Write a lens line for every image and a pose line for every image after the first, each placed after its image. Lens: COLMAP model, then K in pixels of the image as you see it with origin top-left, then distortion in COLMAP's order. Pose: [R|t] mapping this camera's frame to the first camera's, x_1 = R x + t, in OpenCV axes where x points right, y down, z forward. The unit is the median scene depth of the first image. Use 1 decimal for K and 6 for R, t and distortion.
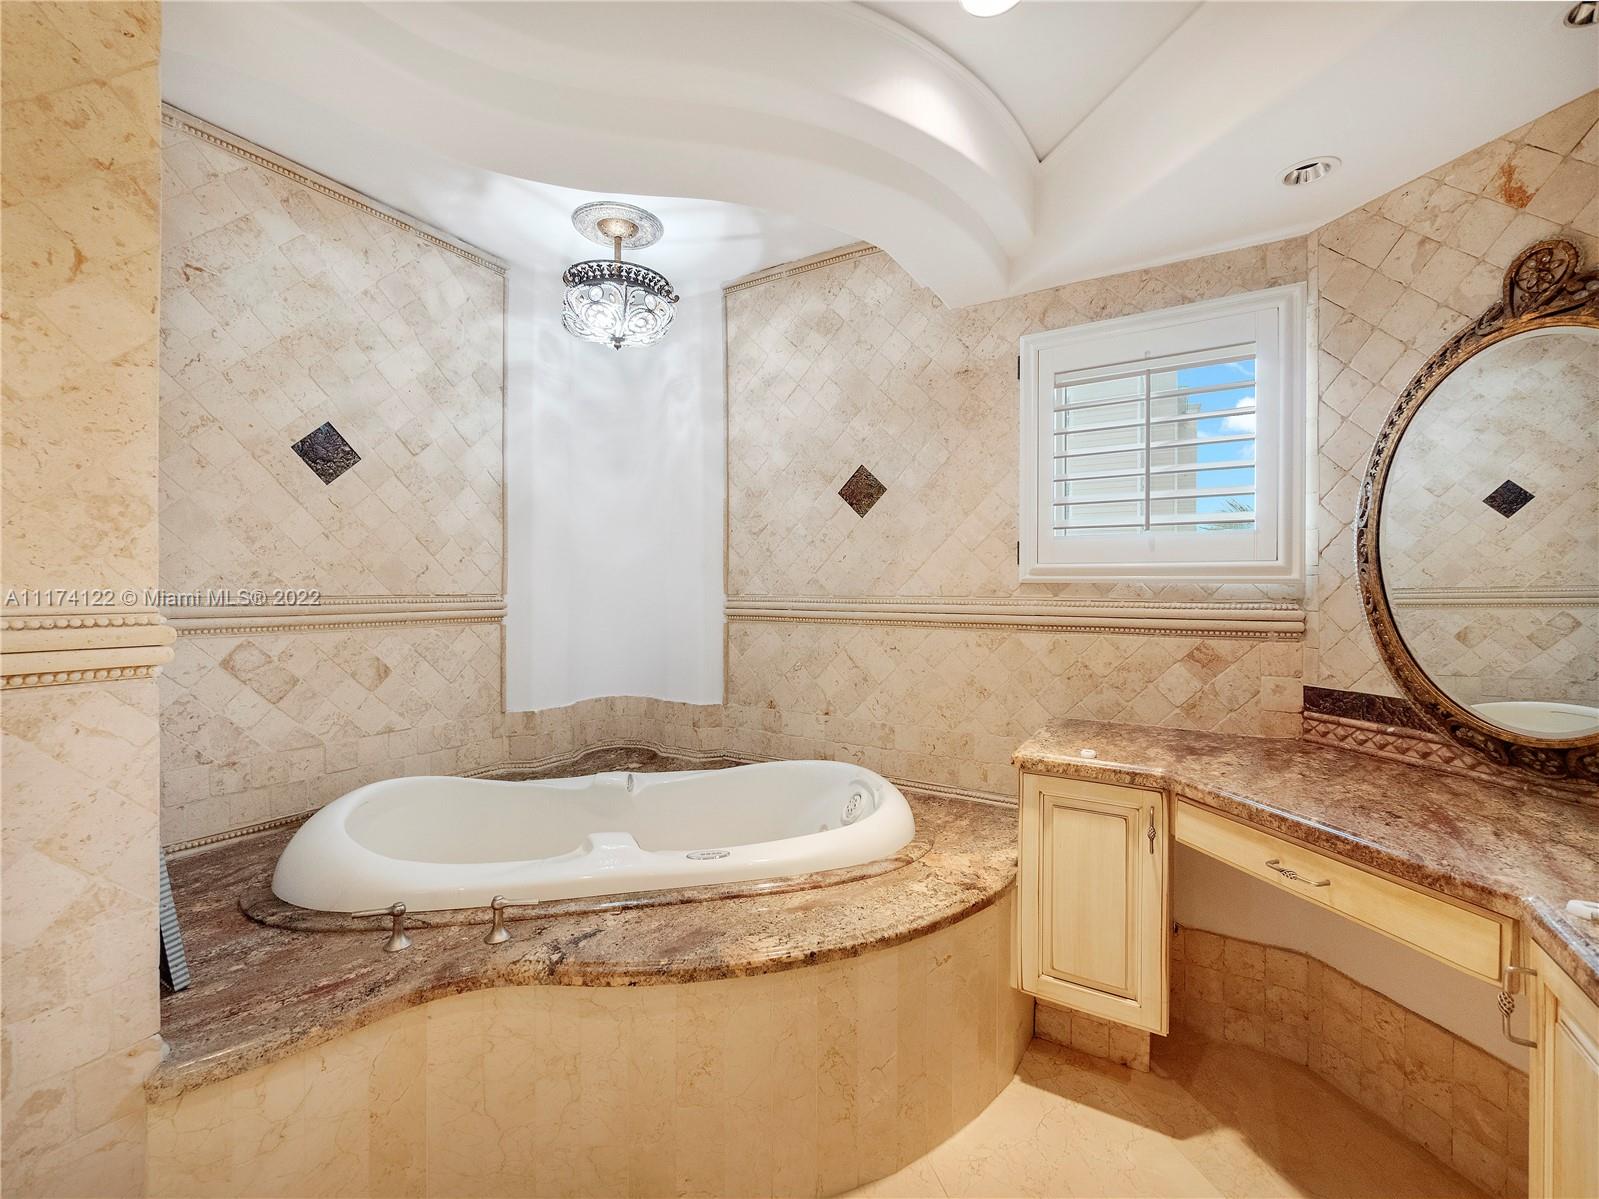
lens RADIAL K [[692.0, 0, 785.8], [0, 692.0, 586.6], [0, 0, 1]] dist [-0.007451, 0.001411]
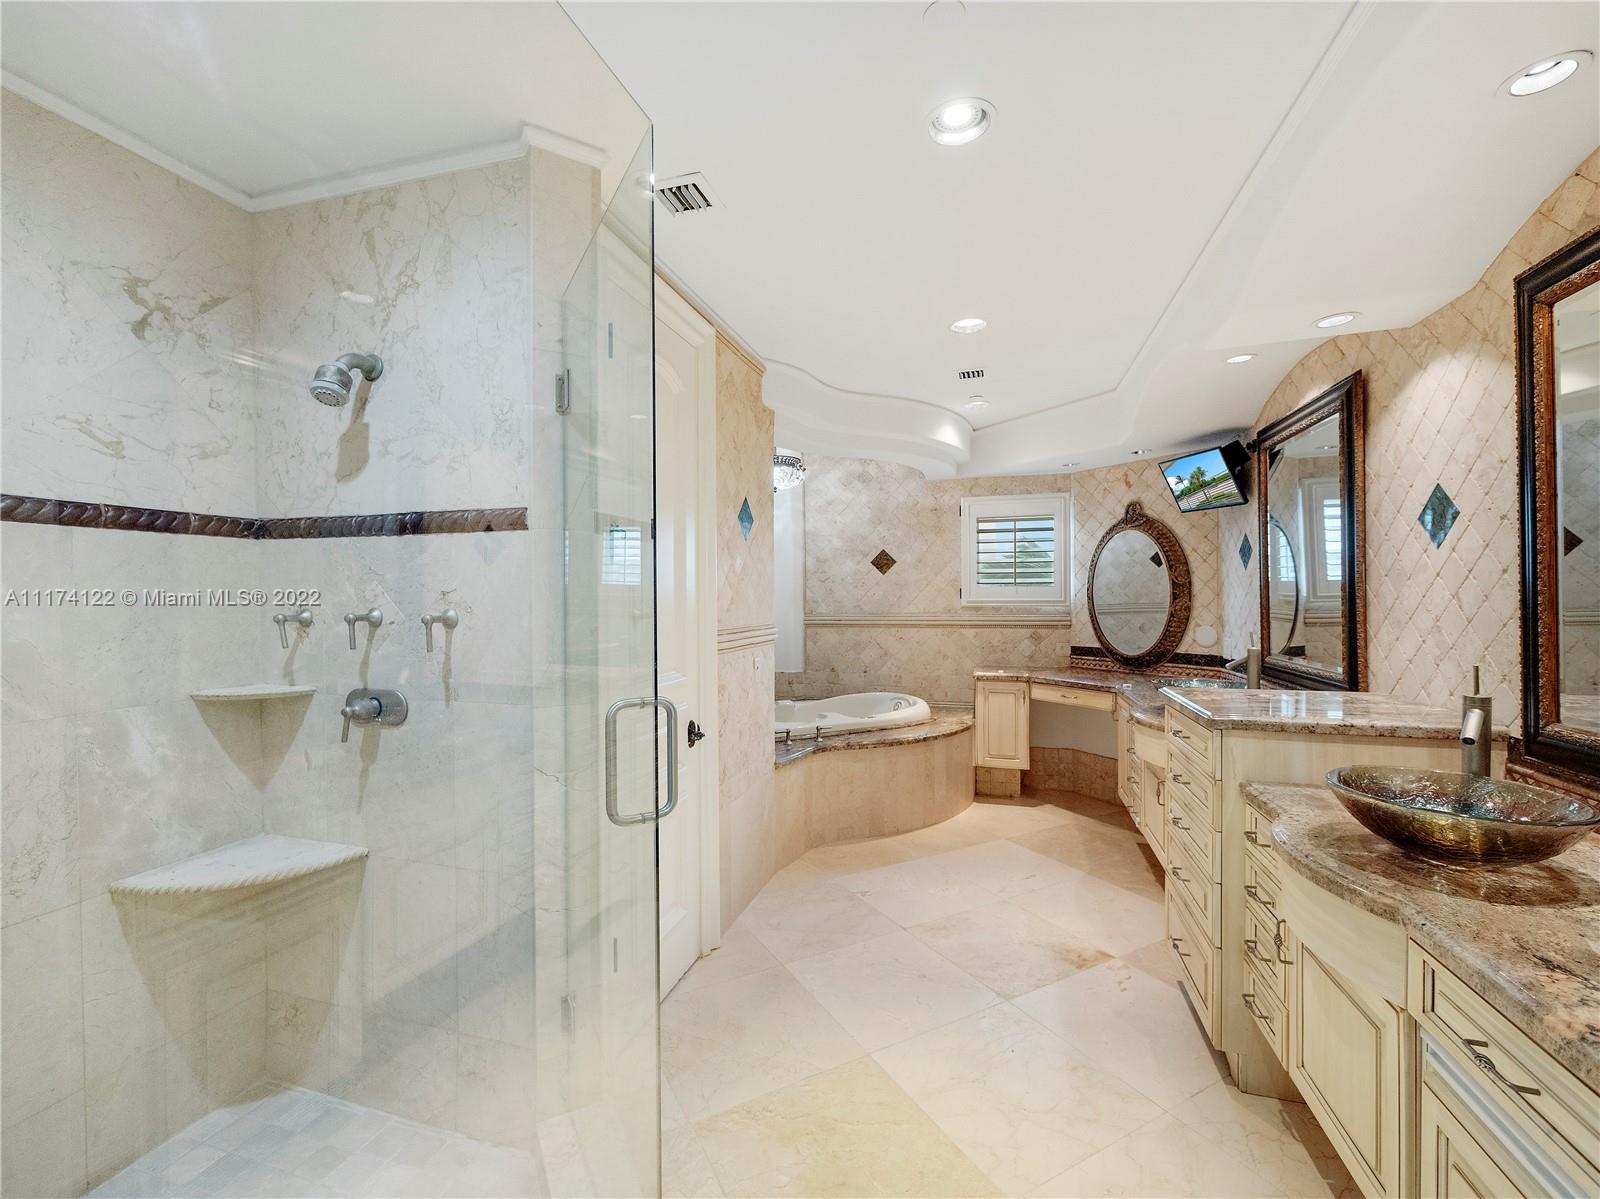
lens RADIAL K [[692.5, 0, 792.1], [0, 692.5, 602.2], [0, 0, 1]] dist [-0.007451, 0.001411]
pose [[0.967337, -0.012557, 0.253183, -0.804928], [0.010625, 0.999903, 0.008997, -0.048198], [-0.253272, -0.006014, 0.967377, -1.094714]]
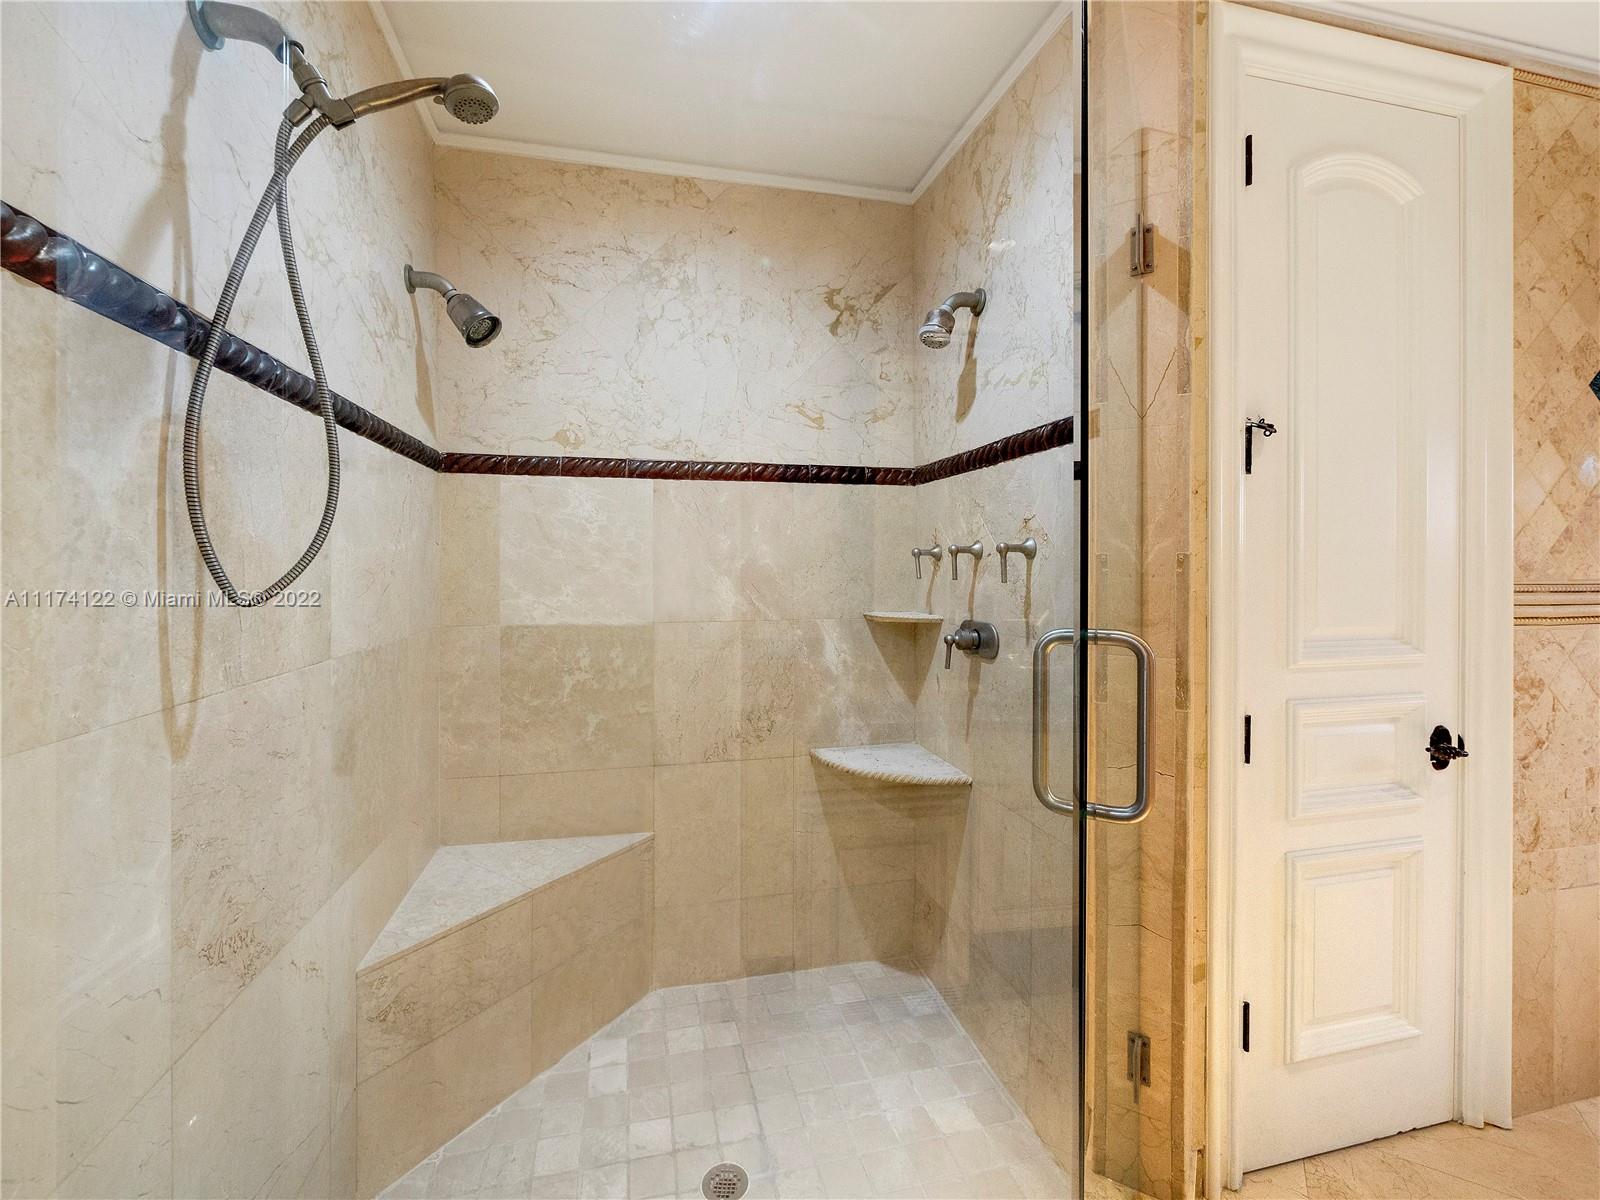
lens RADIAL K [[692.5, 0, 789.5], [0, 692.5, 568.1], [0, 0, 1]] dist [-0.007451, 0.001411]
pose [[0.698121, -0.003130, -0.715973, -0.476518], [0.000112, 0.999991, -0.004262, 0.043557], [0.715980, 0.002895, 0.698115, -0.726473]]
